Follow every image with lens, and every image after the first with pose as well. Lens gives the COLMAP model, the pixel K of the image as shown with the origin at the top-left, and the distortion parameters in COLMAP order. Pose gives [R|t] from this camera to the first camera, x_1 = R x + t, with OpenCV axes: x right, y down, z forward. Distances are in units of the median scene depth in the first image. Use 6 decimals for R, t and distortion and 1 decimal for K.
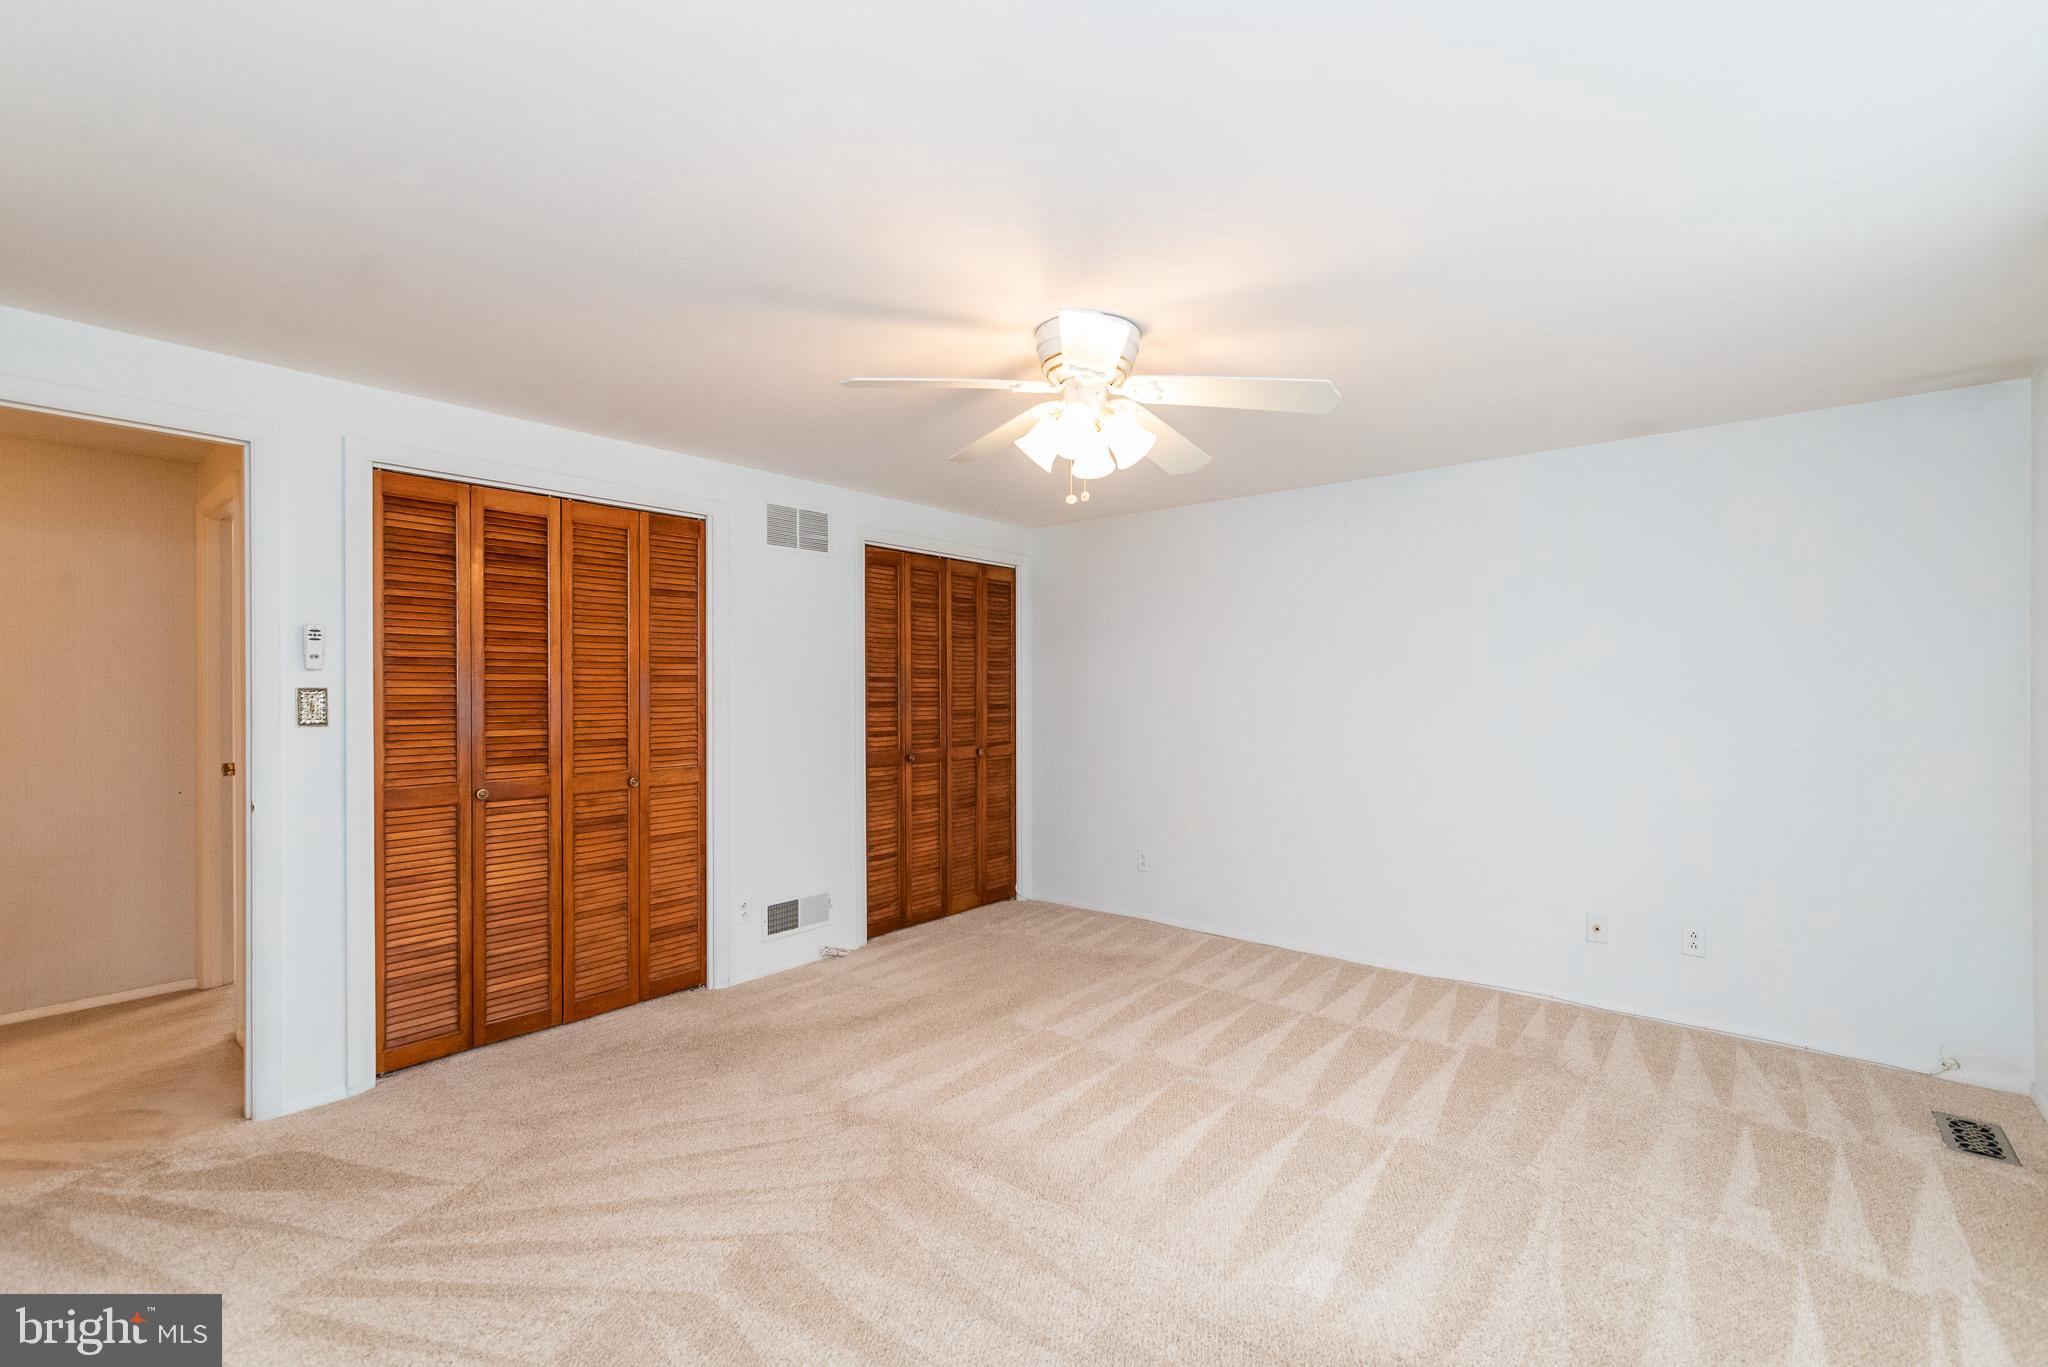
lens RADIAL K [[906.5, 0, 1016.6], [0, 906.5, 682.9], [0, 0, 1]] dist [0.041524, -0.000121]
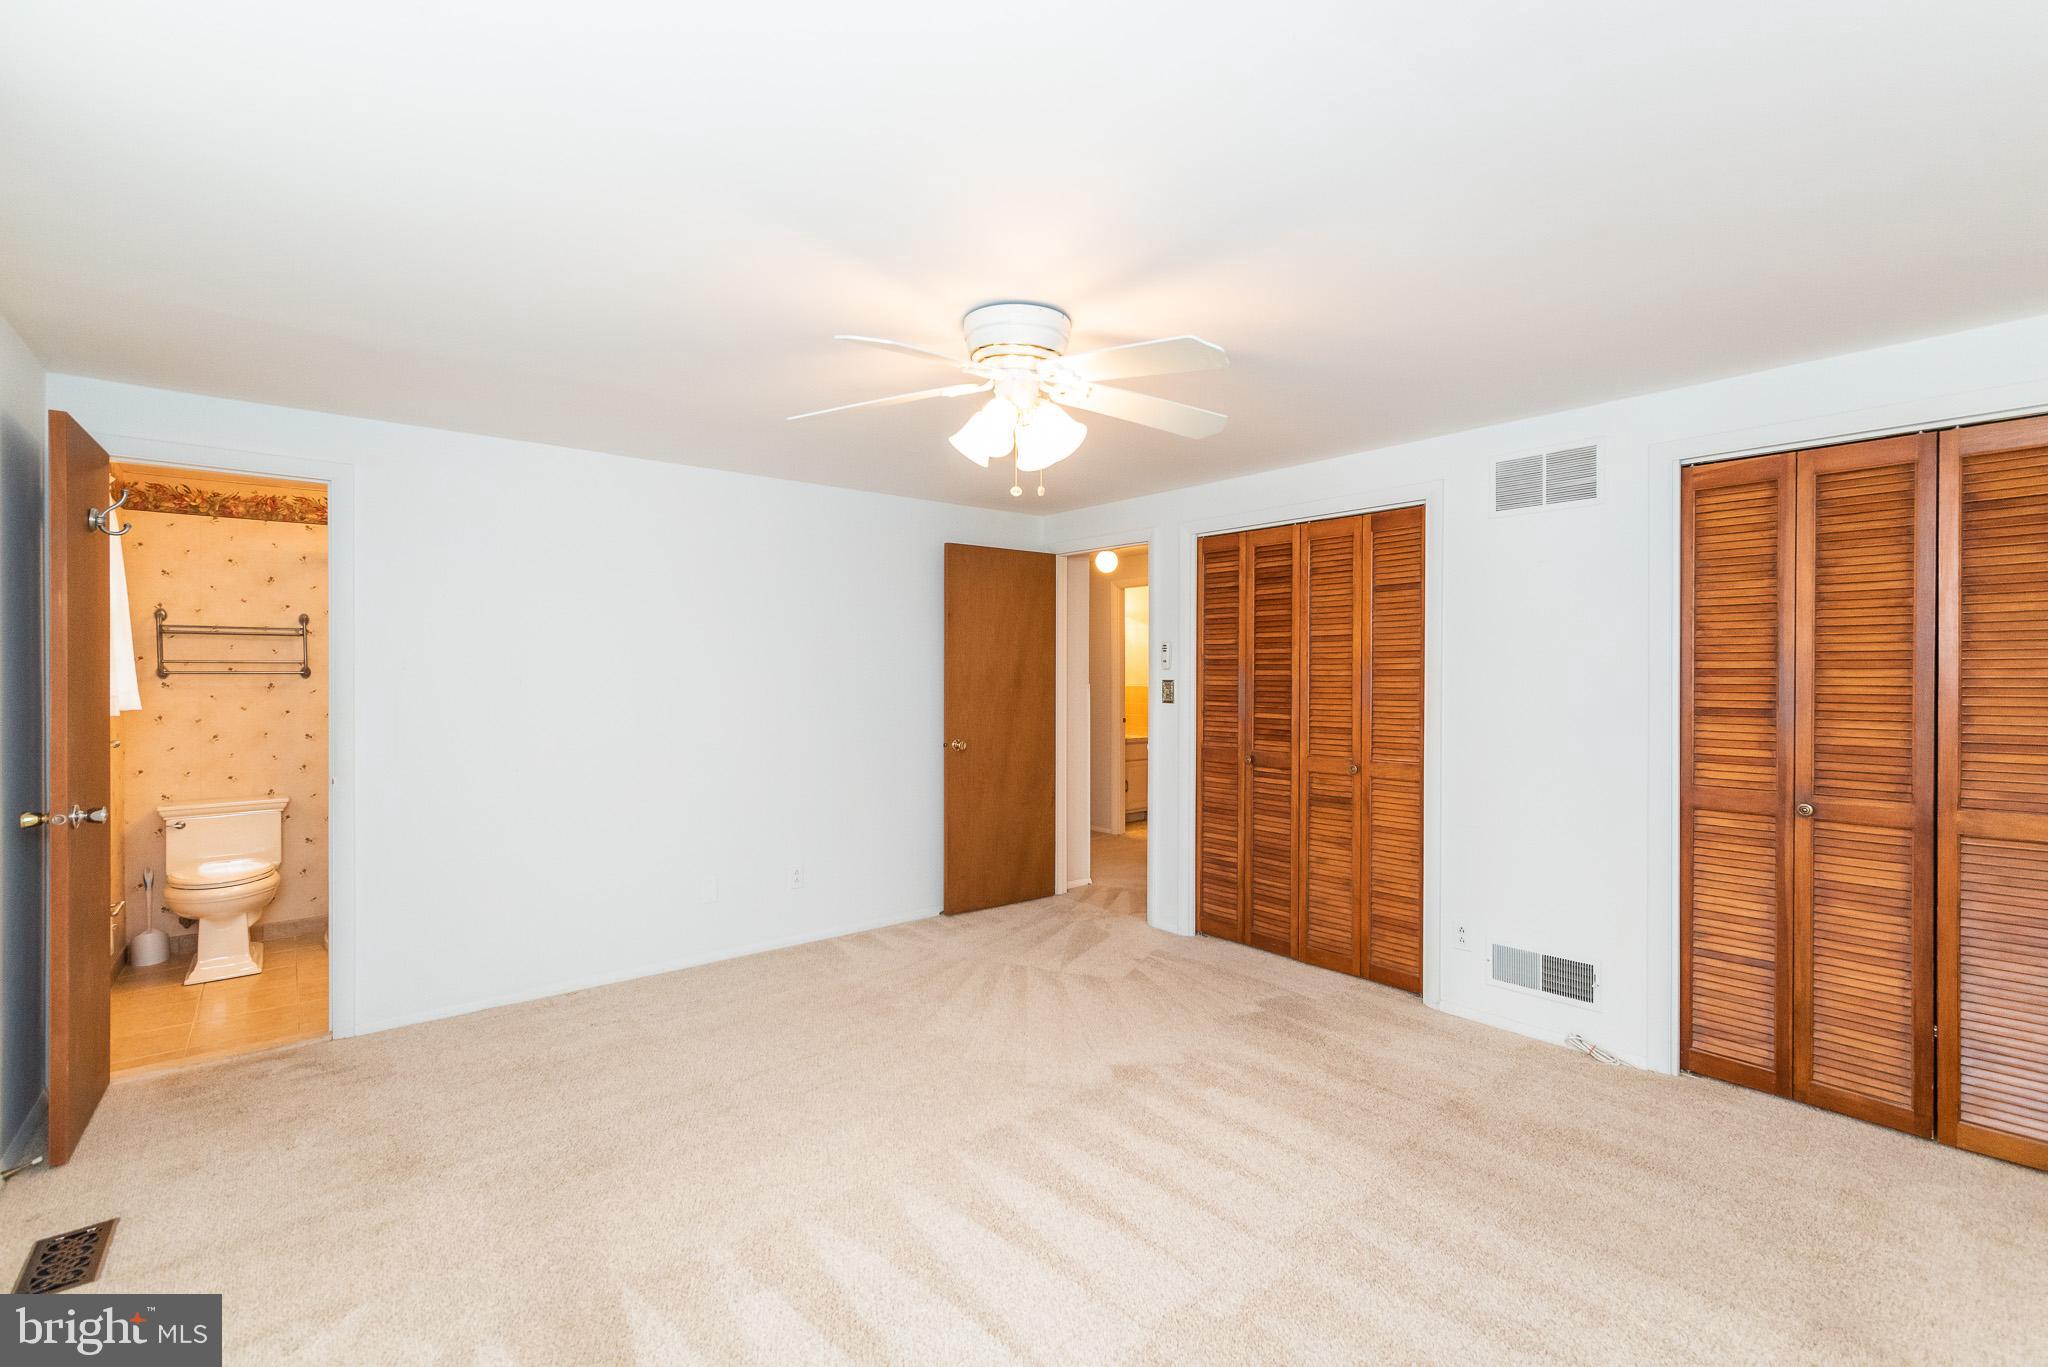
lens RADIAL K [[906.5, 0, 1016.6], [0, 906.5, 682.9], [0, 0, 1]] dist [0.041524, -0.000121]
pose [[-0.159668, 0.009585, -0.987124, 0.699929], [0.001624, 0.999954, 0.009447, -0.004076], [0.987169, -0.000094, -0.159677, 0.777861]]
